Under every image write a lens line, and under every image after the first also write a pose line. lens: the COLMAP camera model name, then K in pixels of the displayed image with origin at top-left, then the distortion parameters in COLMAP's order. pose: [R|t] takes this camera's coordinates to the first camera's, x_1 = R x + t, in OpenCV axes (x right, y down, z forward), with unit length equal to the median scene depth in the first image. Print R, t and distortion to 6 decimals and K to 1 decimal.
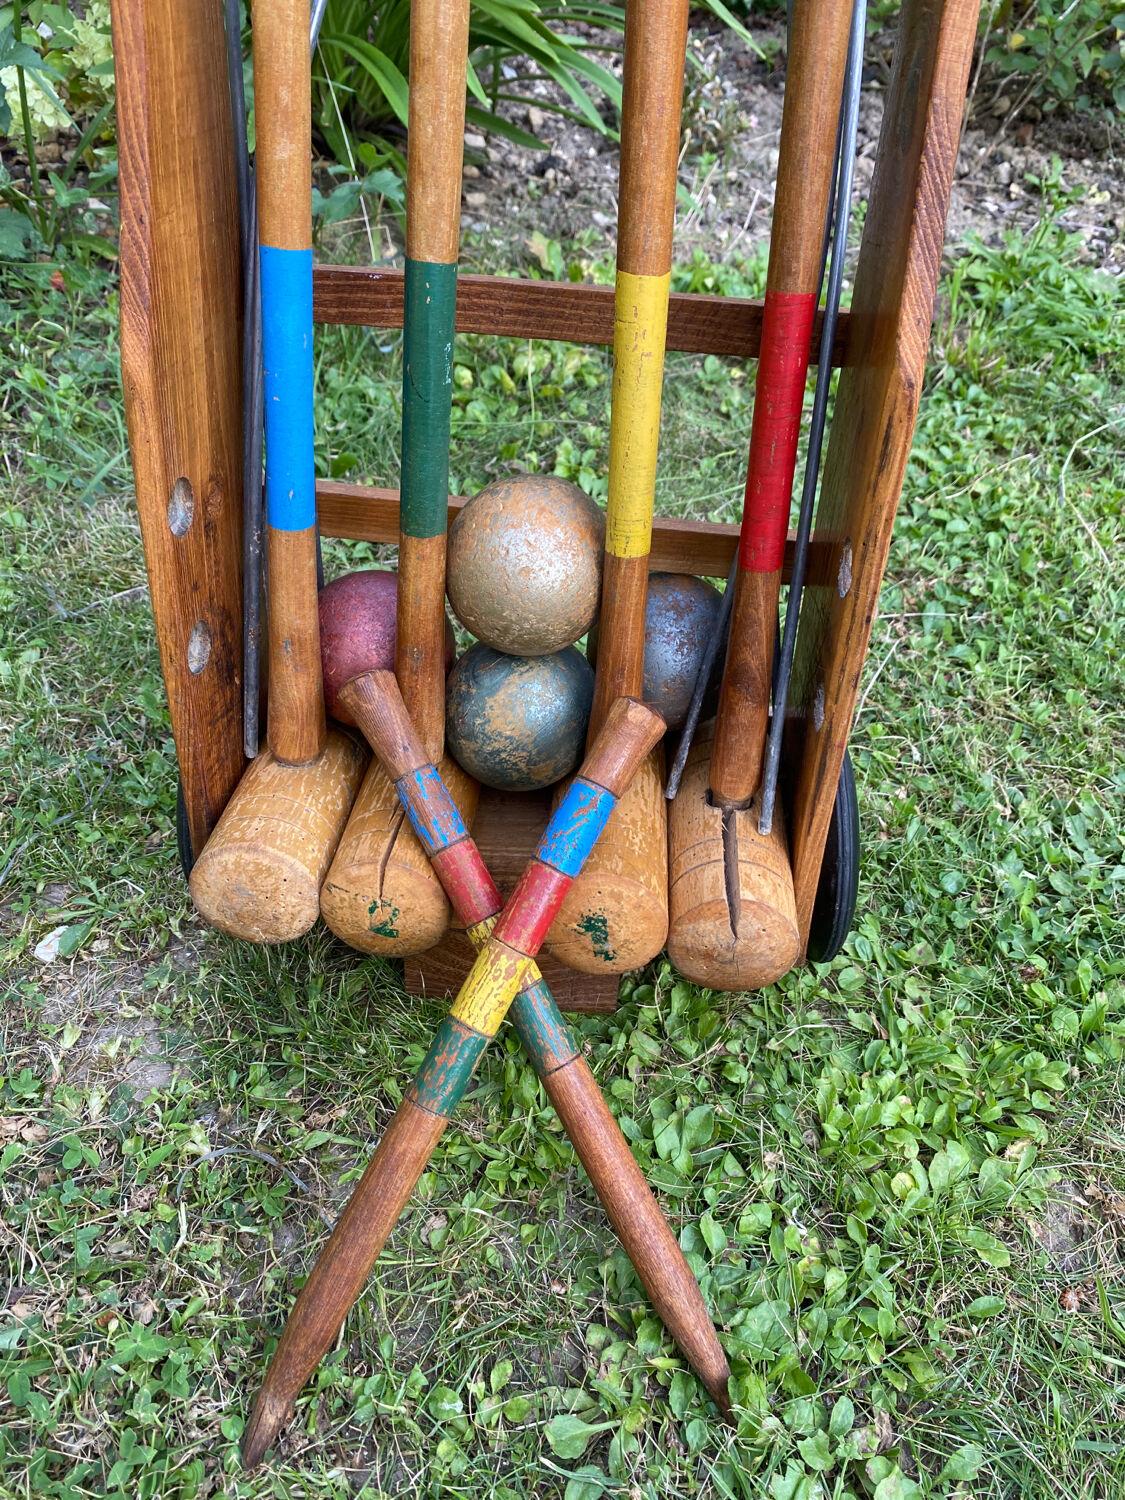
lens RADIAL K [[1151.2, 0, 564.7], [0, 1151.2, 730.3], [0, 0, 1]] dist [-0.001876, 0.002512]
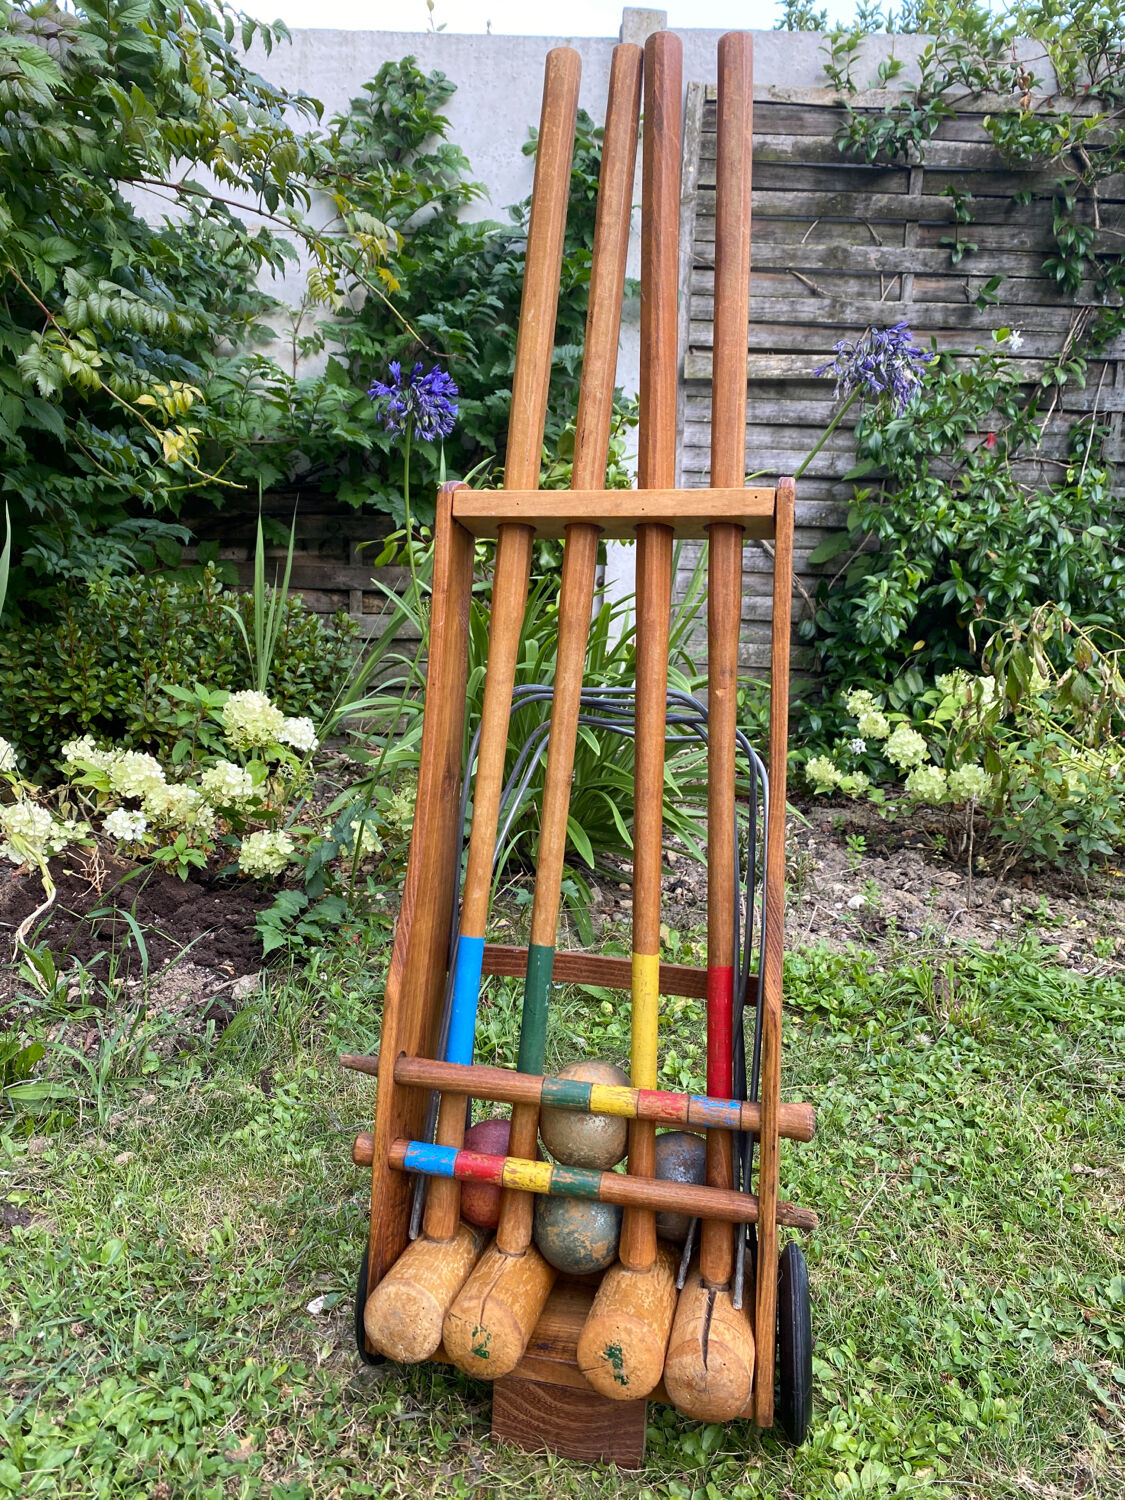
lens RADIAL K [[1140.3, 0, 568.5], [0, 1140.3, 735.2], [0, 0, 1]] dist [0.002559, 0.007529]
pose [[0.990009, 0.021960, -0.139281, 0.095462], [-0.096245, 0.827138, -0.553696, 0.350679], [0.103045, 0.561569, 0.820988, -0.659738]]
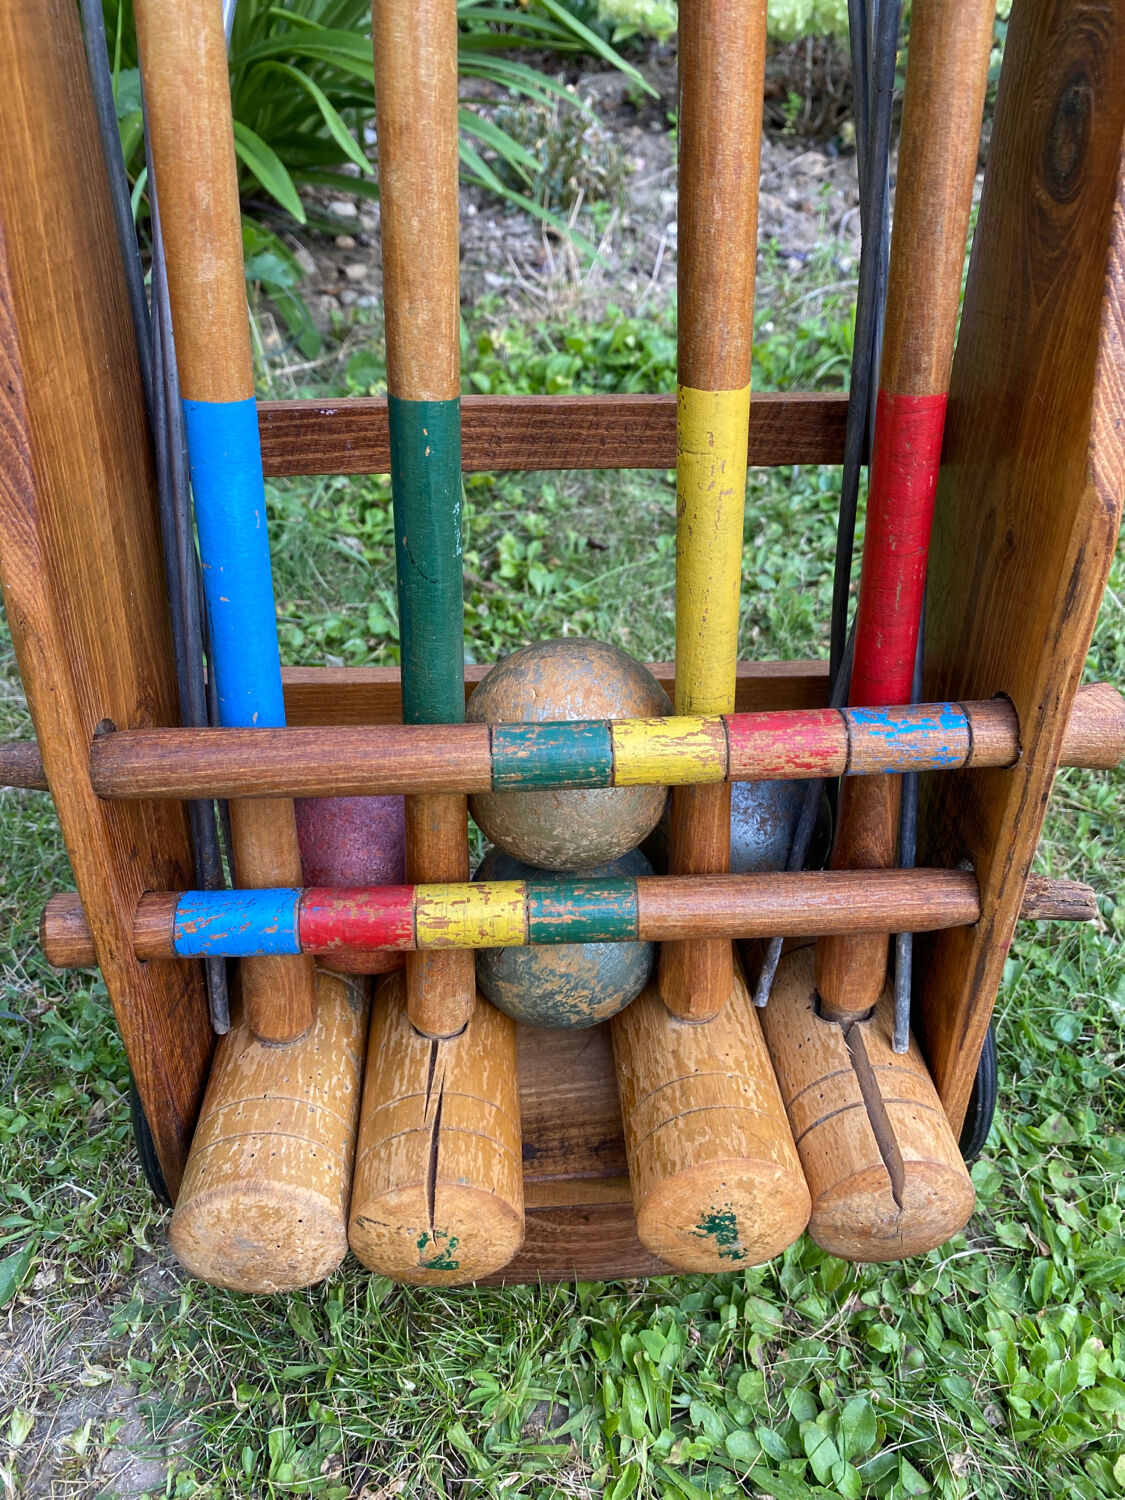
lens RADIAL K [[1150.1, 0, 561.1], [0, 1150.1, 733.2], [0, 0, 1]] dist [0.004871, -0.004203]
pose [[0.989078, -0.122349, 0.082186, -0.073189], [0.124862, 0.991829, -0.026148, -0.105547], [-0.078316, 0.036124, 0.996274, 0.174637]]
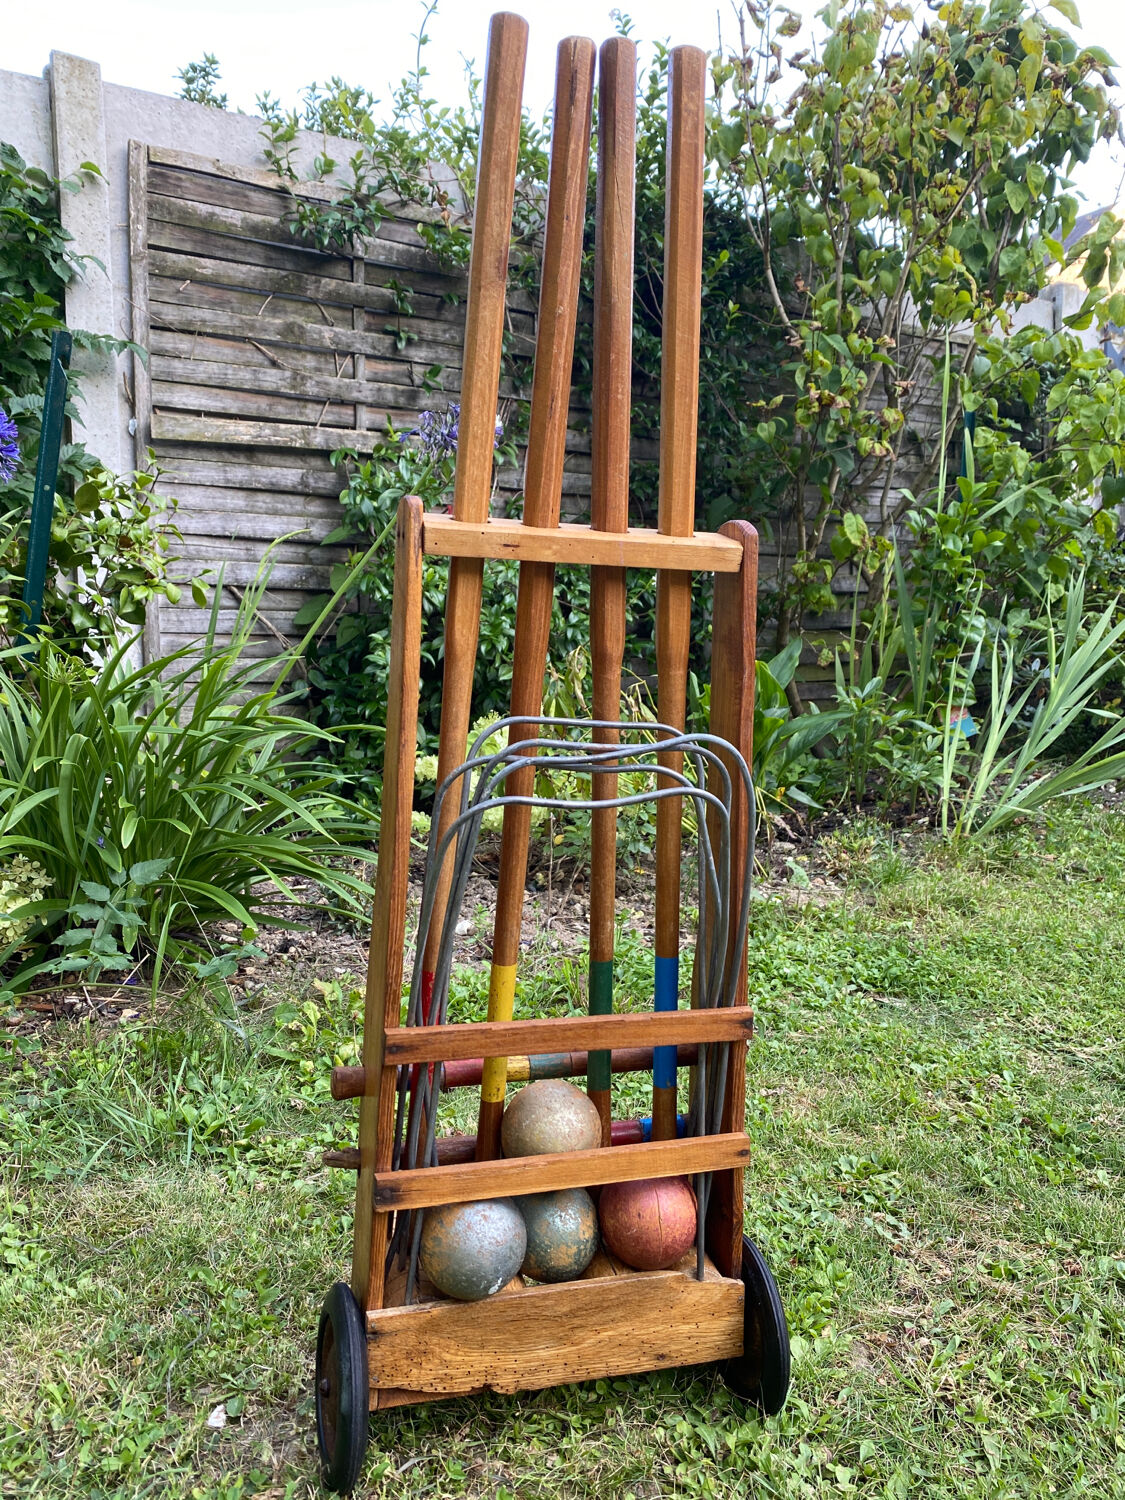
lens RADIAL K [[1140.5, 0, 562.2], [0, 1140.5, 736.5], [0, 0, 1]] dist [0.007721, 0.001654]
pose [[0.918188, -0.064215, 0.390905, -0.516515], [0.288360, 0.784937, -0.548381, 0.398260], [-0.271622, 0.616238, 0.739238, -0.659764]]
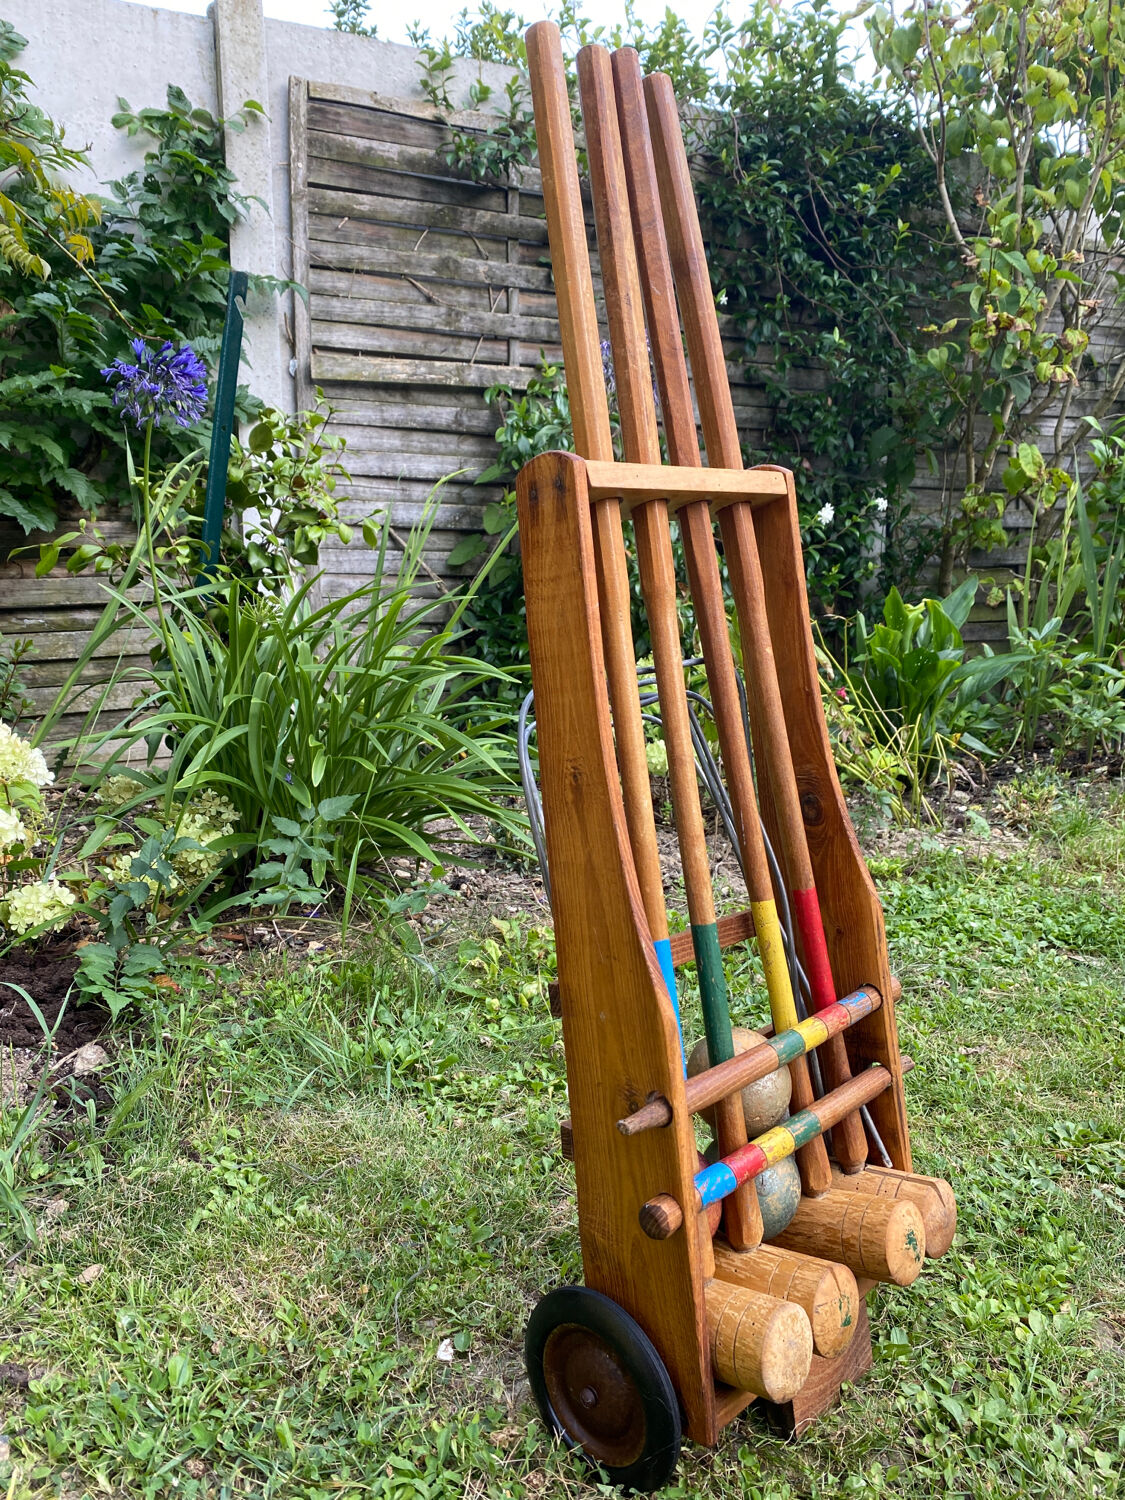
lens RADIAL K [[1141.3, 0, 562.7], [0, 1141.3, 730.1], [0, 0, 1]] dist [0.009272, -0.002654]
pose [[0.955738, -0.070335, 0.285687, -0.616371], [0.221017, 0.812566, -0.539340, 0.336541], [-0.194205, 0.578609, 0.792146, -0.591471]]
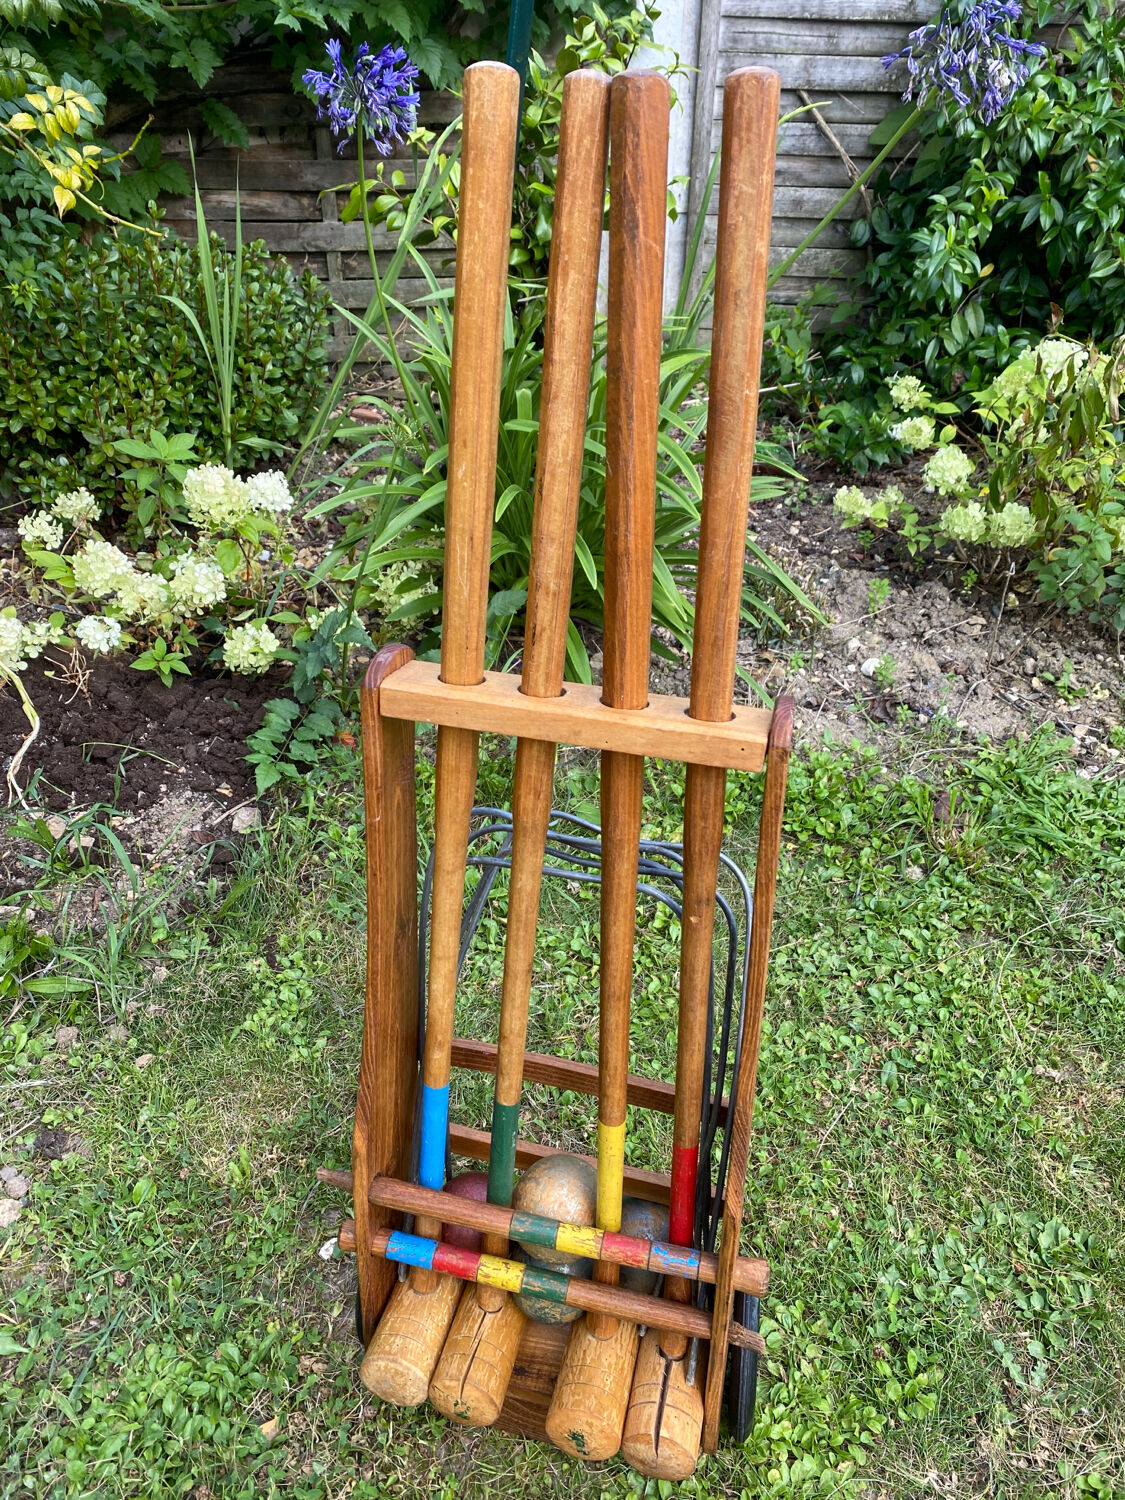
lens RADIAL K [[1140.5, 0, 562.2], [0, 1140.5, 736.5], [0, 0, 1]] dist [0.007721, 0.001654]
pose [[0.986047, 0.078320, -0.146889, 0.107062], [-0.098901, 0.985413, -0.138493, -0.365077], [0.133899, 0.151088, 0.979410, -0.766466]]
